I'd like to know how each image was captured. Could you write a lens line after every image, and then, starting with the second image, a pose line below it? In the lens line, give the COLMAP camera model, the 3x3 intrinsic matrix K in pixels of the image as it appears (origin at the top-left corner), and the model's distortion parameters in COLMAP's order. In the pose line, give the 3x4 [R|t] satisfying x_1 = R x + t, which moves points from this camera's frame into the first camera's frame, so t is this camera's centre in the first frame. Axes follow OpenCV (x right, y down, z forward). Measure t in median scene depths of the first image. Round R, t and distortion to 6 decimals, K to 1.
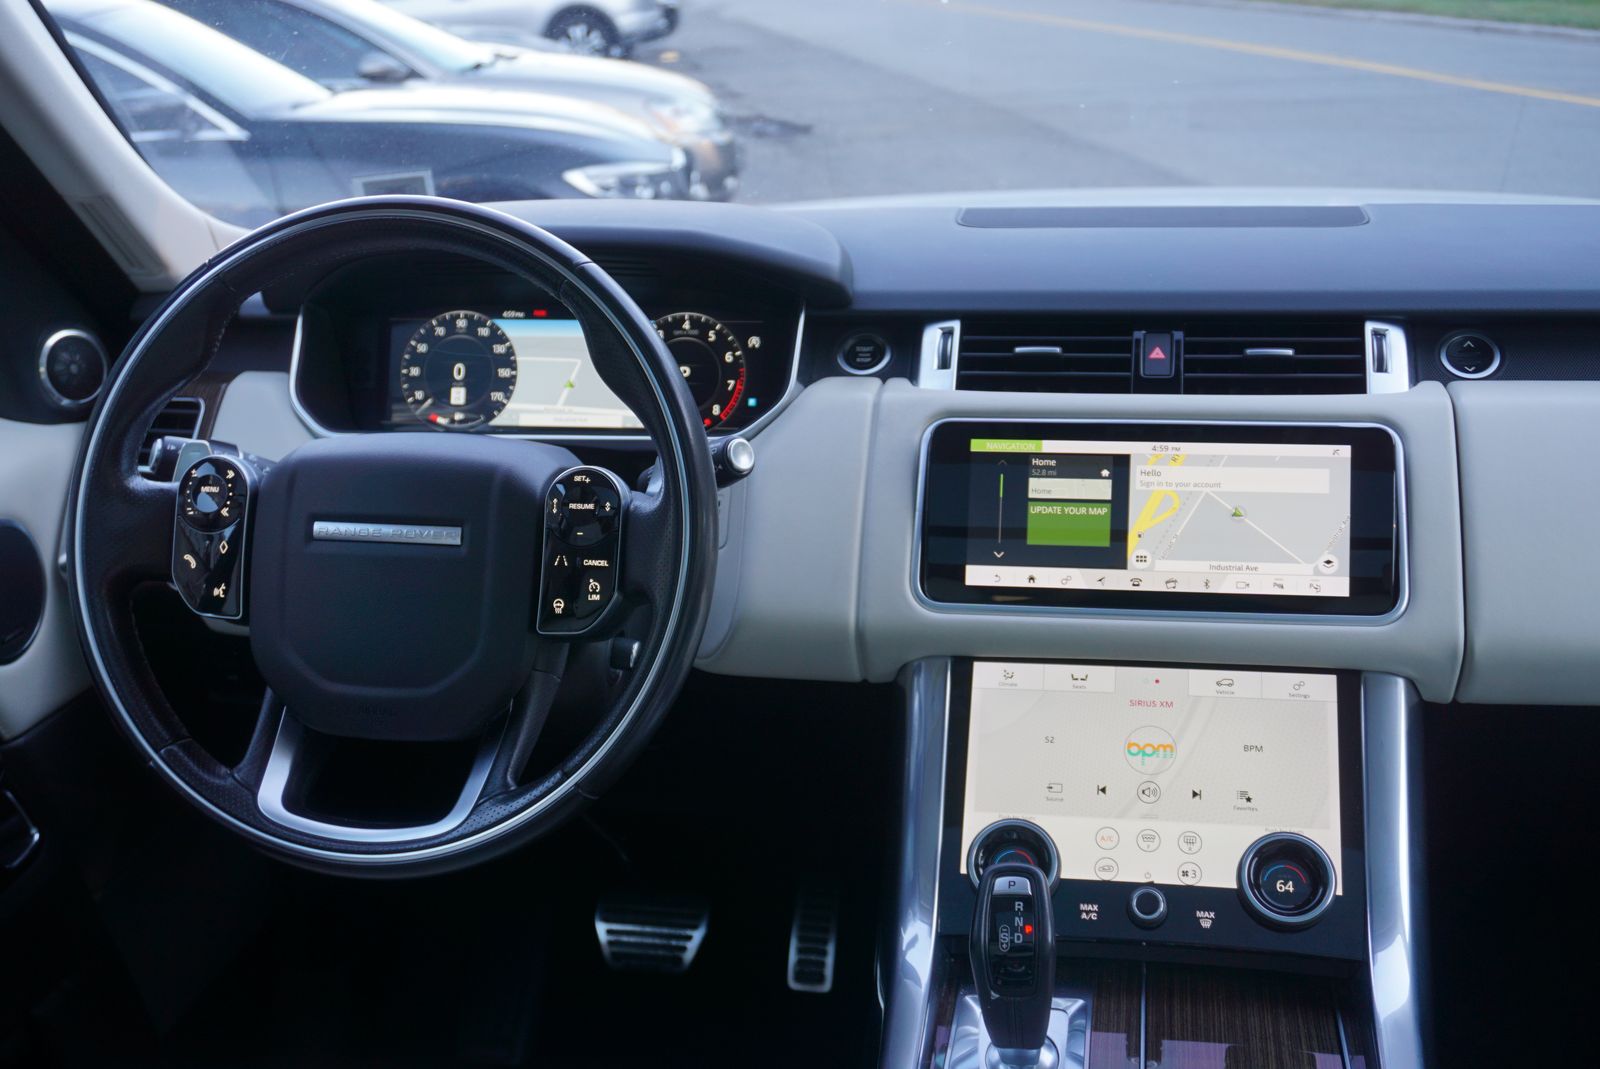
lens RADIAL K [[1855.5, 0, 774.6], [0, 1855.5, 542.3], [0, 0, 1]] dist [-0.011753, -0.011017]
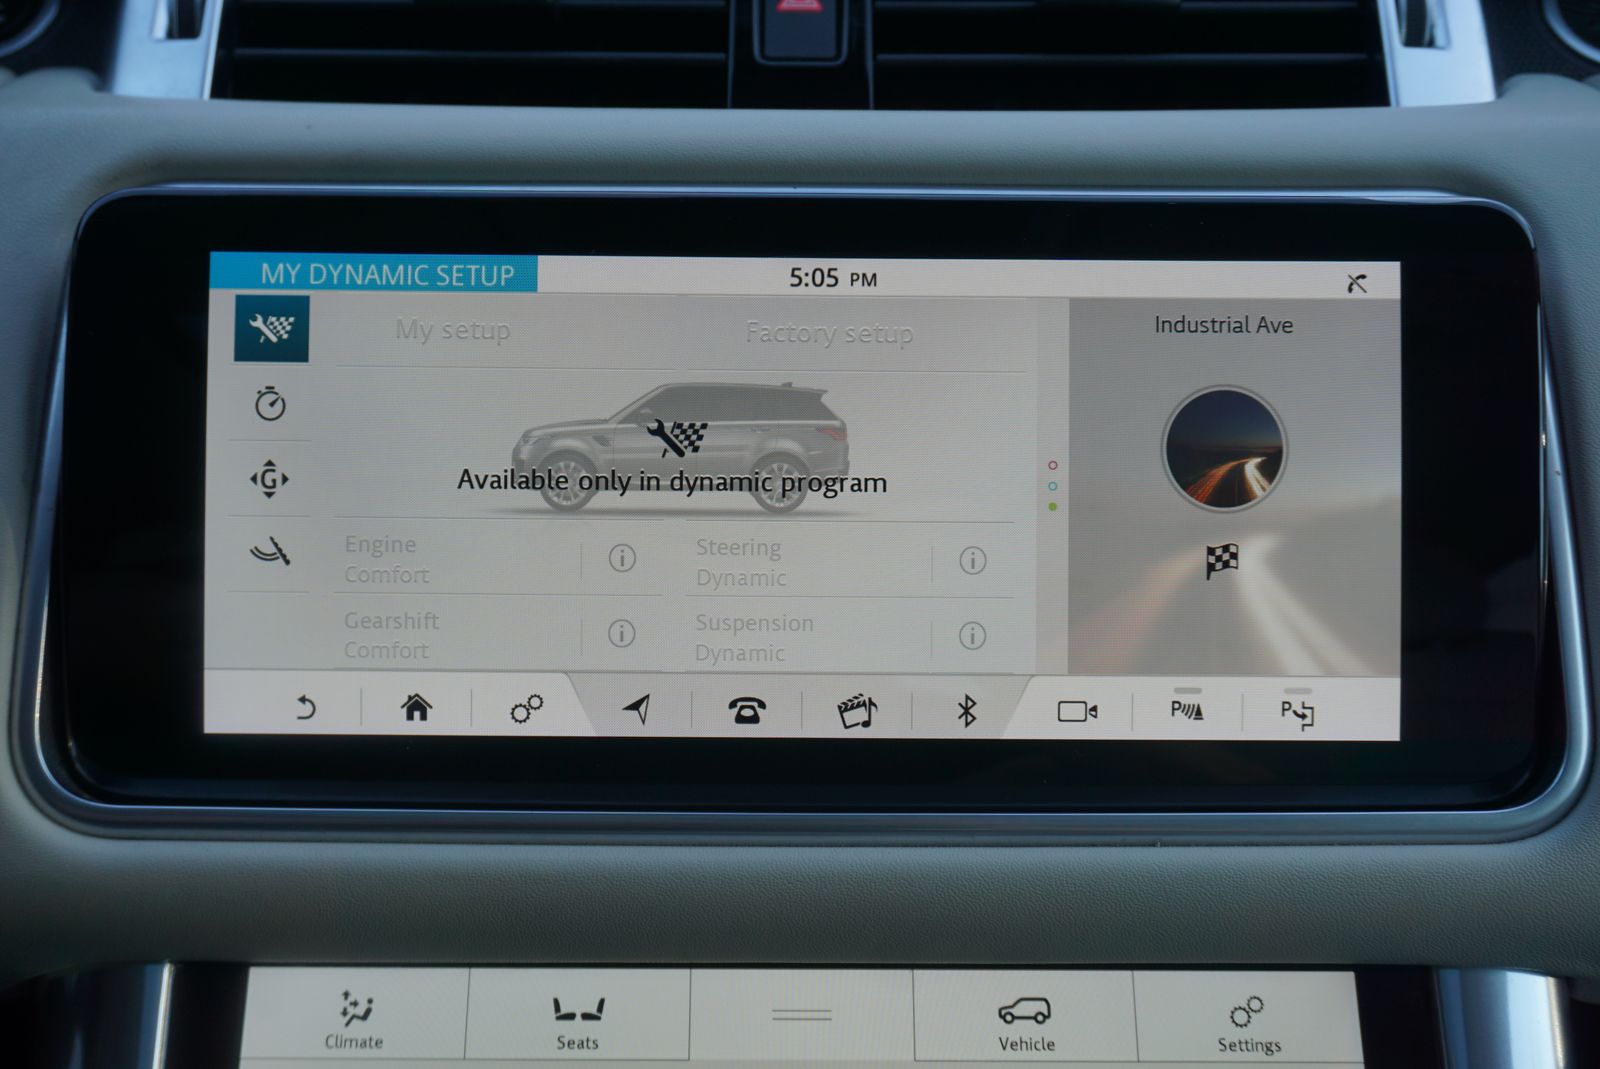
lens RADIAL K [[1725.7, 0, 784.8], [0, 1725.7, 533.0], [0, 0, 1]] dist [0.010339, 0.003778]
pose [[0.980919, -0.042244, 0.189772, 0.137393], [0.019282, 0.992434, 0.121255, -0.040682], [-0.193459, -0.115282, 0.974312, 0.671027]]
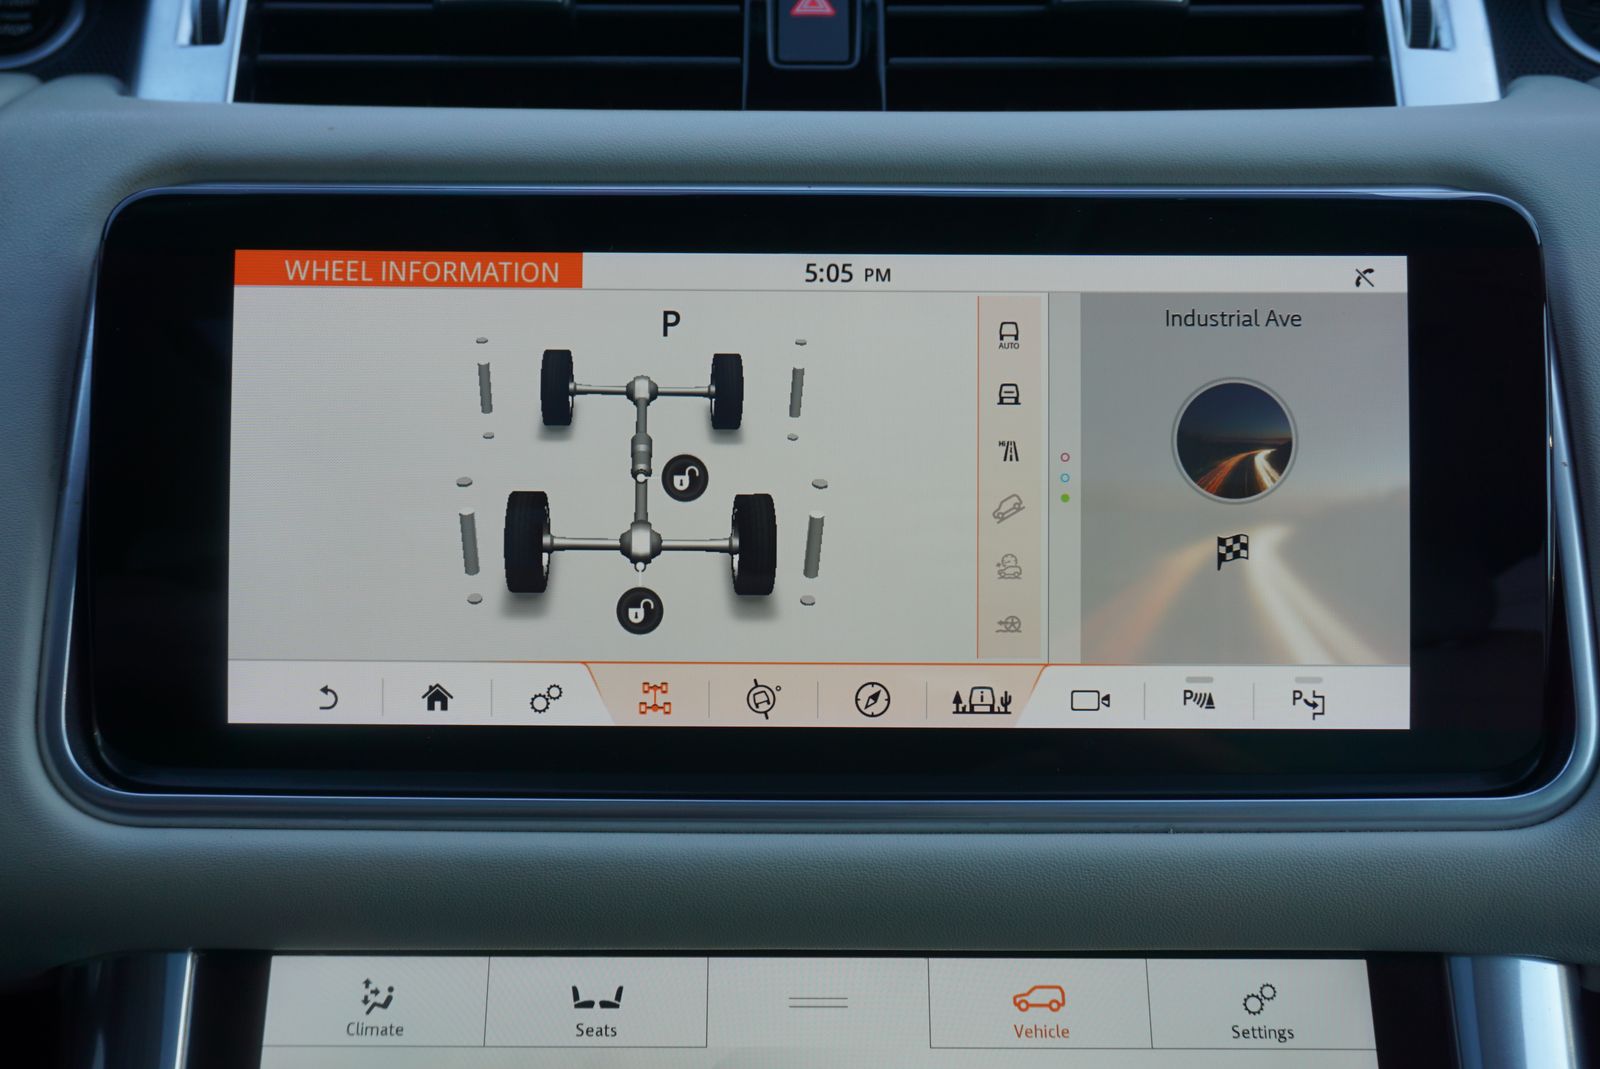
lens RADIAL K [[1725.7, 0, 784.8], [0, 1725.7, 533.0], [0, 0, 1]] dist [0.010339, 0.003778]
pose [[0.981709, -0.041516, 0.185807, 0.135286], [0.021742, 0.993997, 0.107221, -0.035961], [-0.189143, -0.101220, 0.976719, 0.667182]]
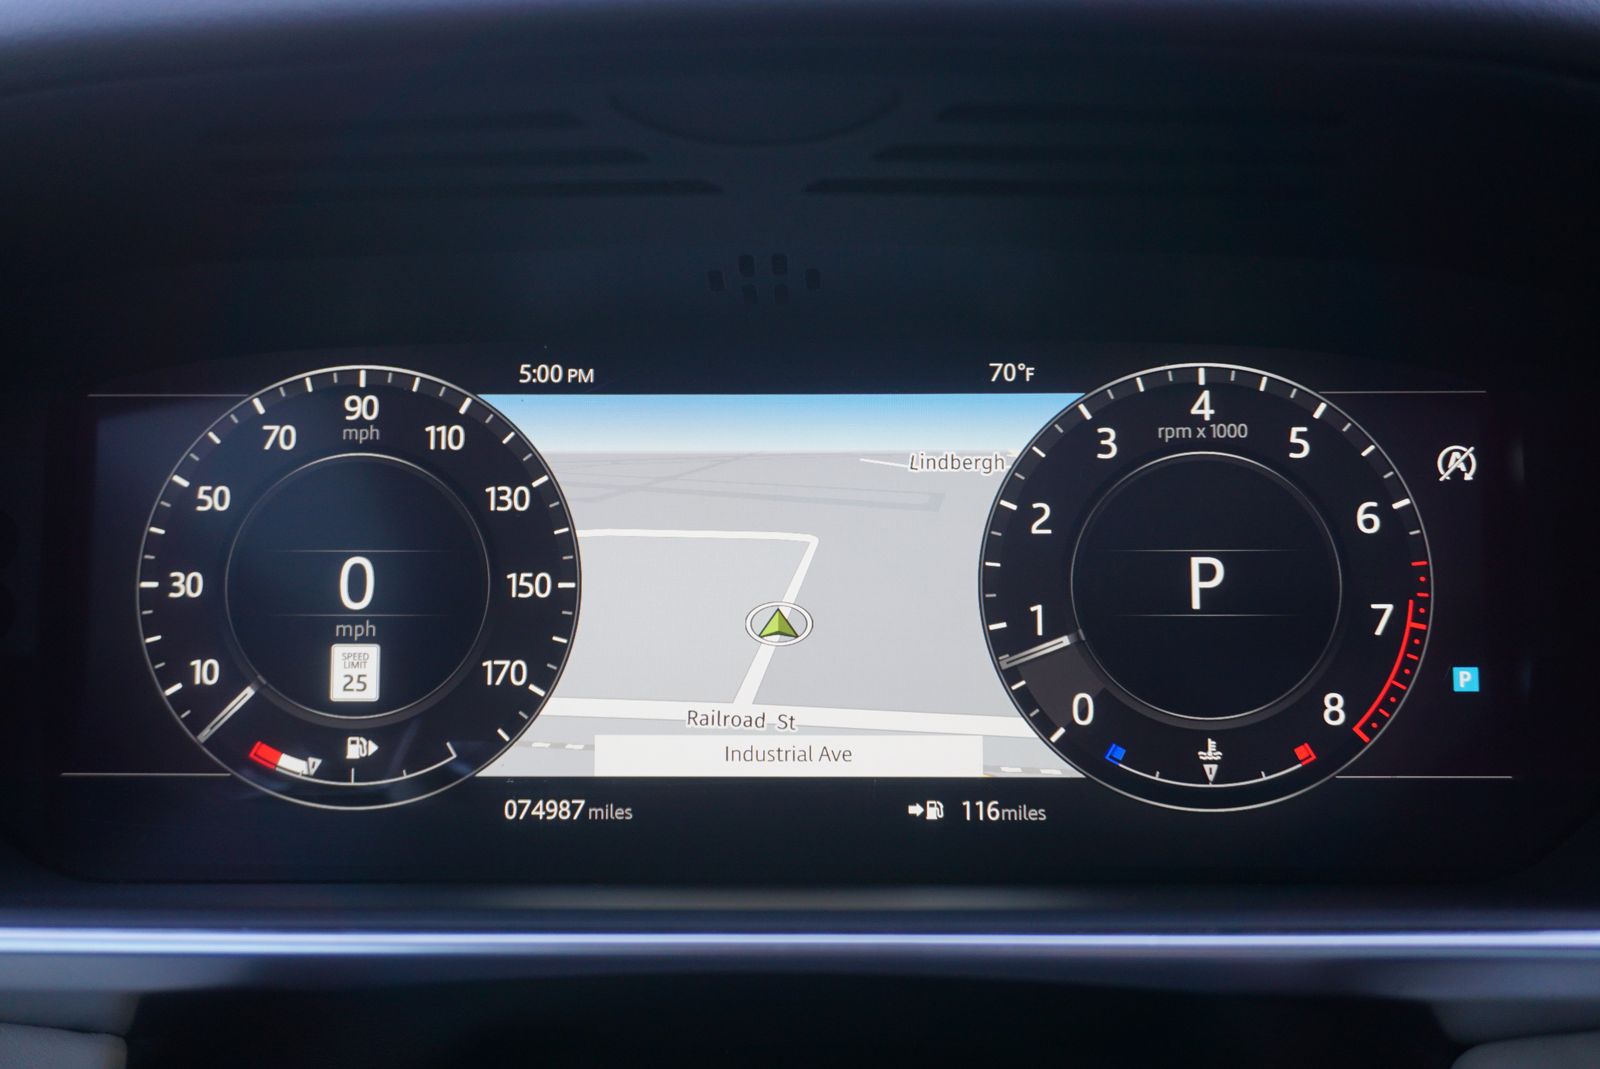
lens RADIAL K [[1710.6, 0, 785.3], [0, 1710.6, 534.3], [0, 0, 1]] dist [0.001773, -0.007186]
pose [[0.984917, -0.024586, 0.171272, -0.171326], [0.030490, 0.999025, -0.031930, -0.101344], [-0.170320, 0.036671, 0.984706, 0.839891]]
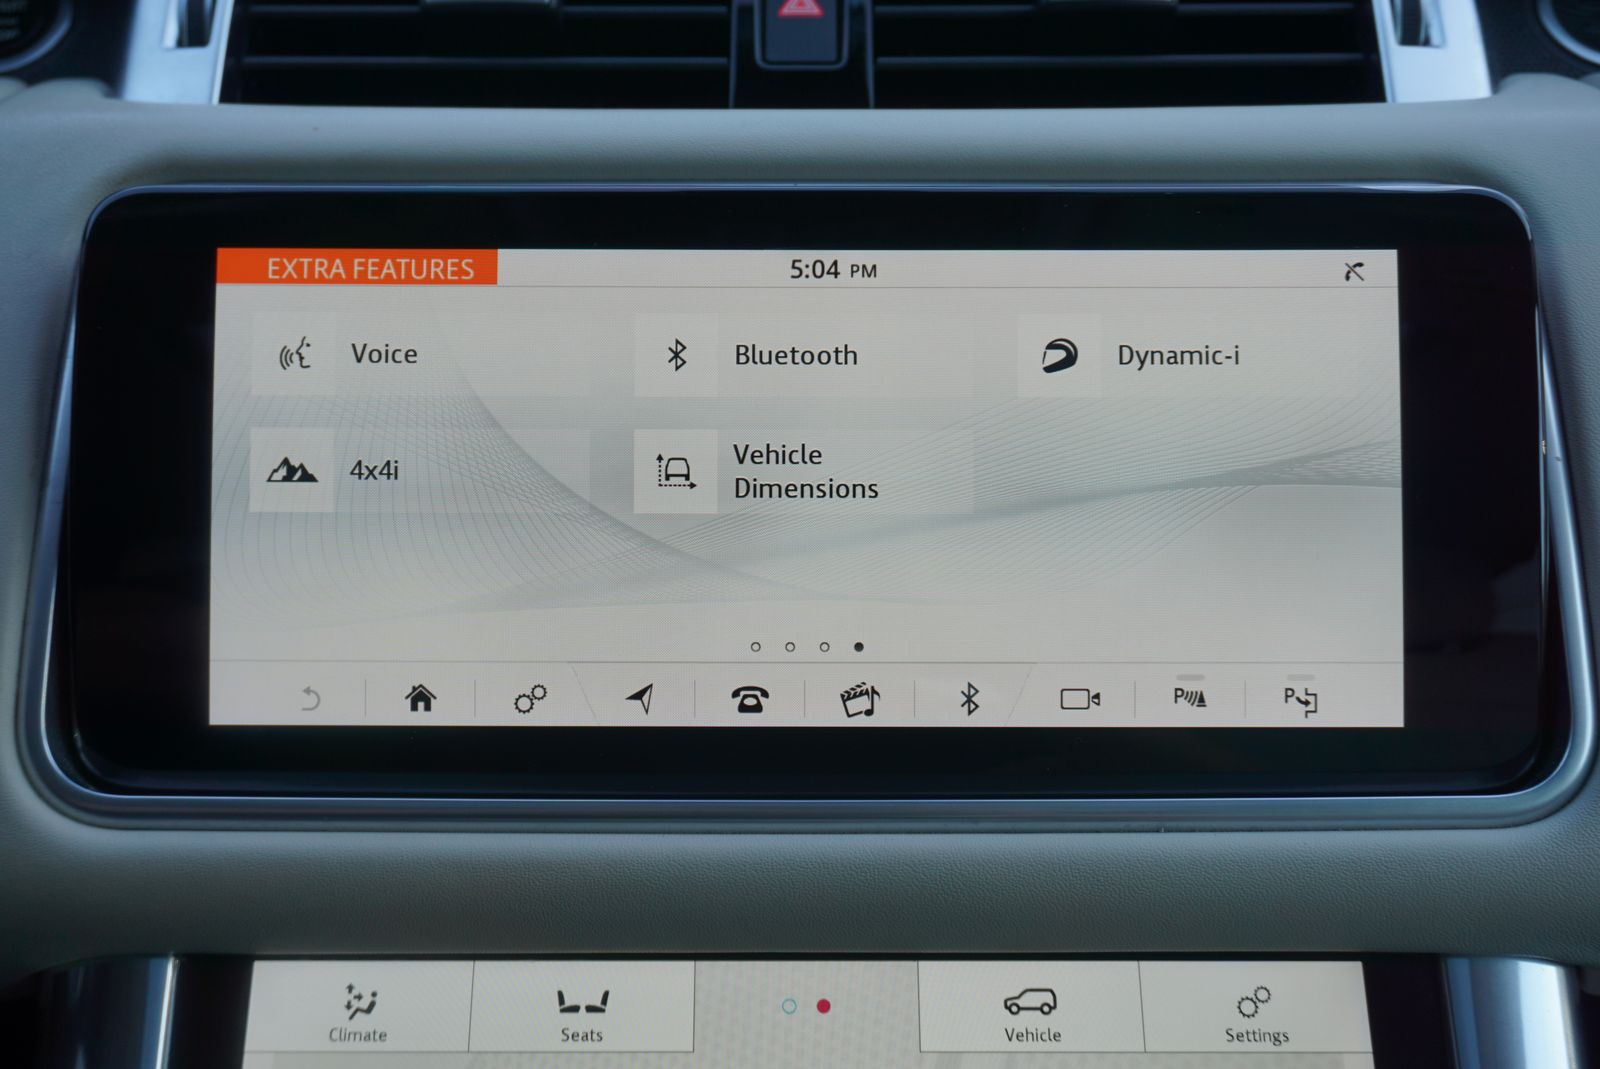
lens RADIAL K [[1725.7, 0, 784.8], [0, 1725.7, 533.0], [0, 0, 1]] dist [0.010339, 0.003778]
pose [[0.982098, -0.042401, 0.183537, 0.138503], [0.025534, 0.995310, 0.093306, -0.031496], [-0.186633, -0.086949, 0.978575, 0.668584]]
